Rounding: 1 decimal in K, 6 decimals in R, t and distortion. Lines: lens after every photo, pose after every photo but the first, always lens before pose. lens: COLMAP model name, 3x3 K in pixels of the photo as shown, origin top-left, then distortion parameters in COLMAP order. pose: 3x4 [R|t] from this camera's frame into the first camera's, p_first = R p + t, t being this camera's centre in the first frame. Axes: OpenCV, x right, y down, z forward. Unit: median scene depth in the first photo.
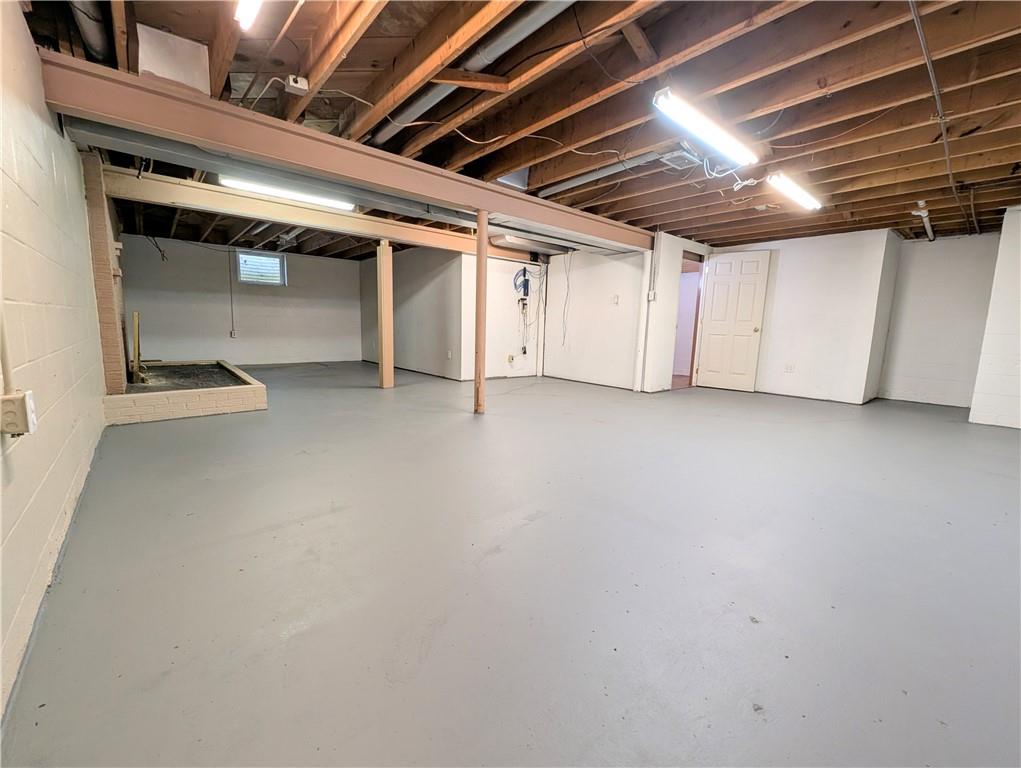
lens RADIAL K [[421.2, 0, 506.5], [0, 421.2, 389.8], [0, 0, 1]] dist [-0.000515, -0.000036]
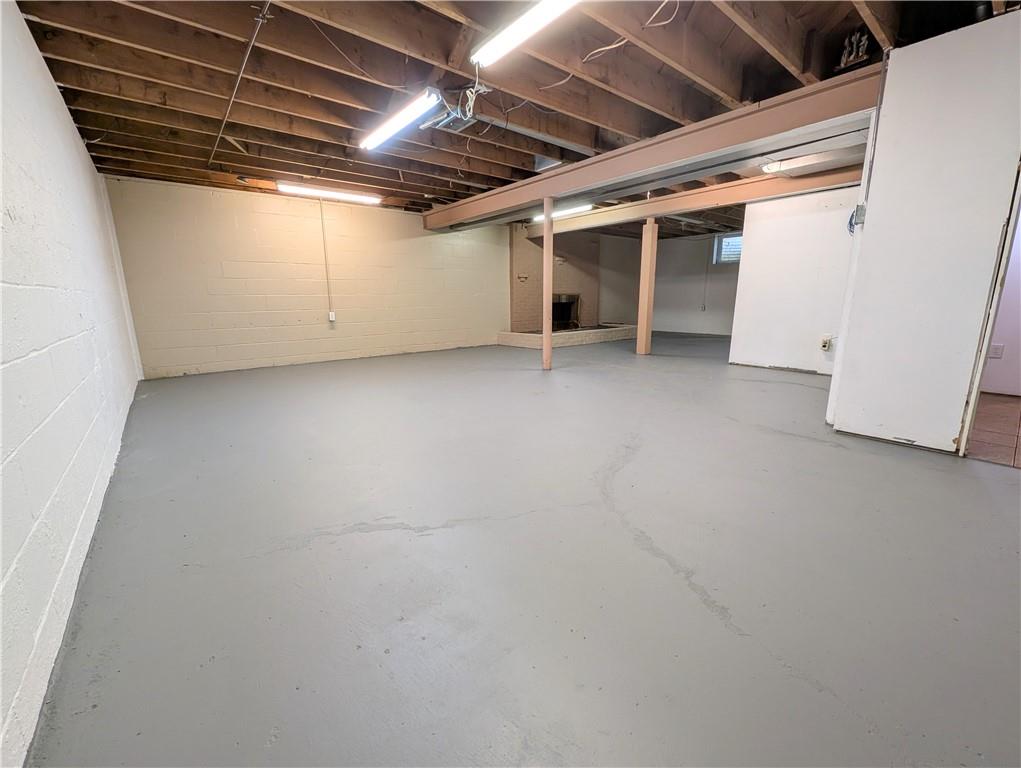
lens RADIAL K [[421.2, 0, 506.4], [0, 421.2, 378.8], [0, 0, 1]] dist [-0.000515, -0.000036]
pose [[-0.037767, 0.165759, -0.985443, 0.844361], [-0.149557, 0.974102, 0.169584, -0.075227], [0.988032, 0.153785, -0.011999, 0.679905]]
